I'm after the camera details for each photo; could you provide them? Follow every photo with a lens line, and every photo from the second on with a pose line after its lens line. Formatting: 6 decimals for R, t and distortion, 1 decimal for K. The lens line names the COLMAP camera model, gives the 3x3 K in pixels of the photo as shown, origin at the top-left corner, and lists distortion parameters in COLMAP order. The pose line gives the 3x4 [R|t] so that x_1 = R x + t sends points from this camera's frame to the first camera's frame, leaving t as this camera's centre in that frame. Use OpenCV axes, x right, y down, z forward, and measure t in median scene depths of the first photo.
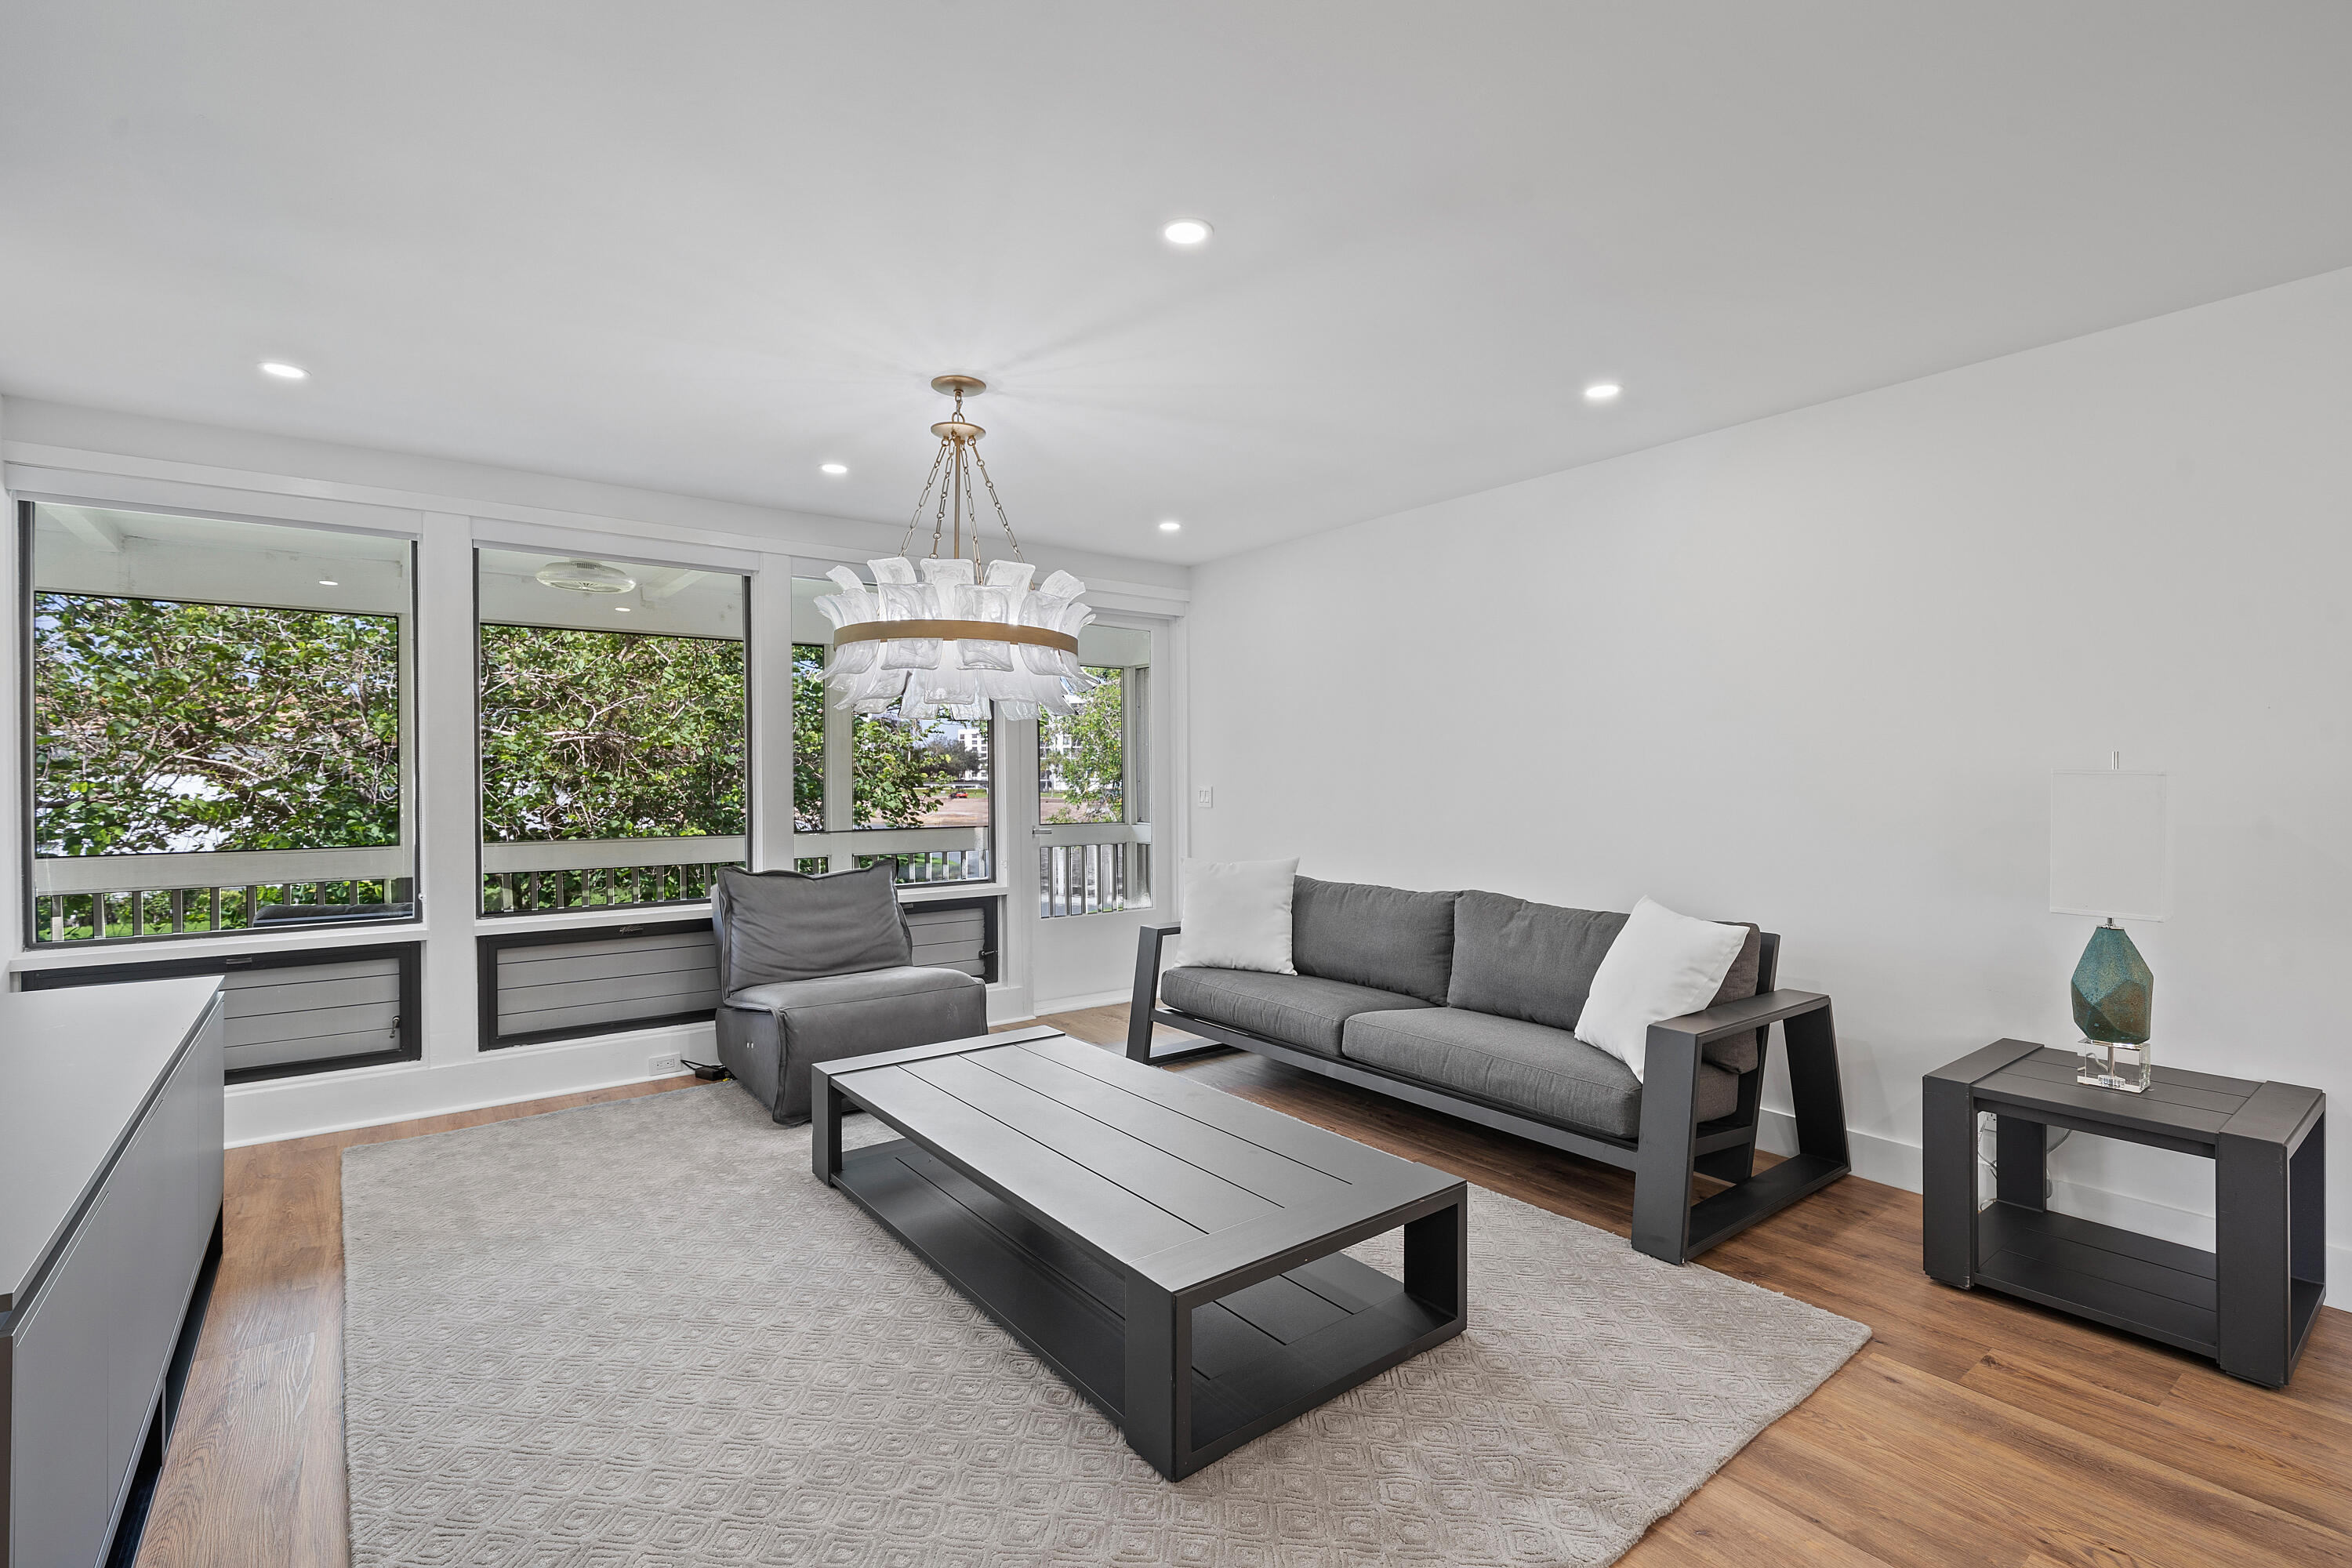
lens RADIAL K [[1033.9, 0, 1140.4], [0, 1033.9, 784.0], [0, 0, 1]] dist [0.000684, 0.000063]
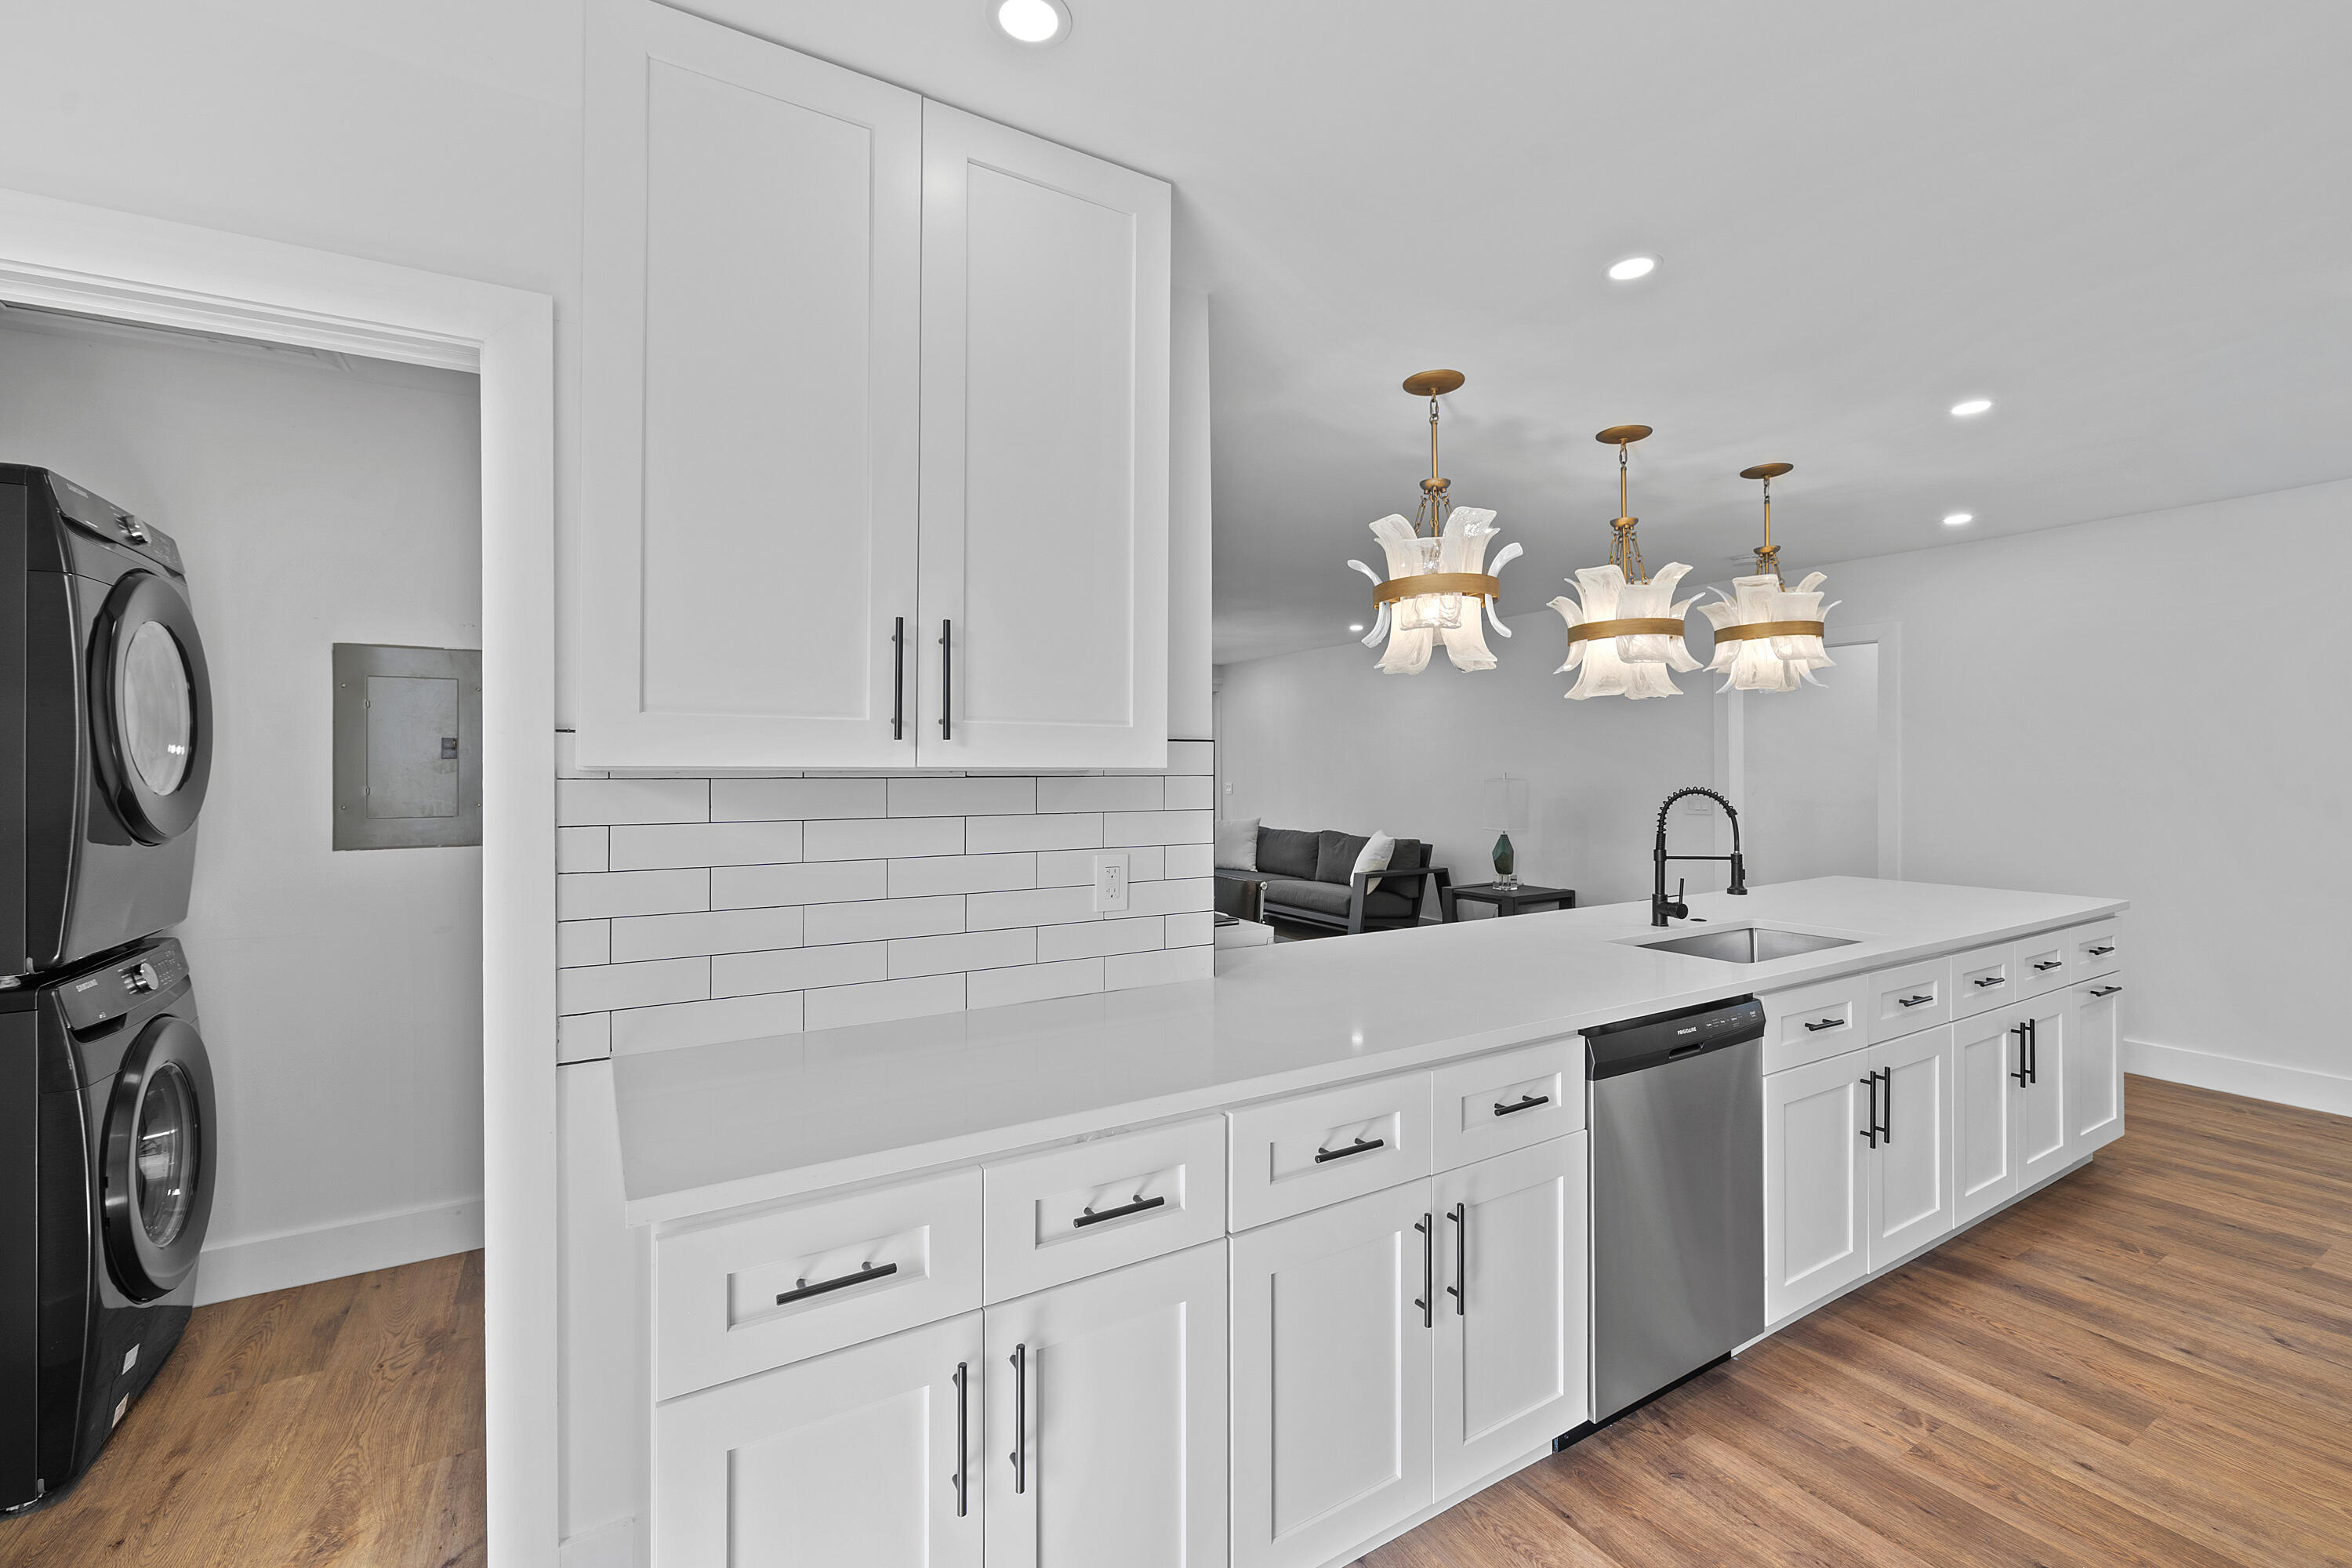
lens RADIAL K [[906.6, 0, 1164.1], [0, 906.6, 771.5], [0, 0, 1]] dist [0.000896, 0.000229]
pose [[0.994977, -0.001397, -0.100099, 0.163474], [0.001047, 0.999993, -0.003548, -0.018819], [0.100103, 0.003425, 0.994971, -0.997549]]
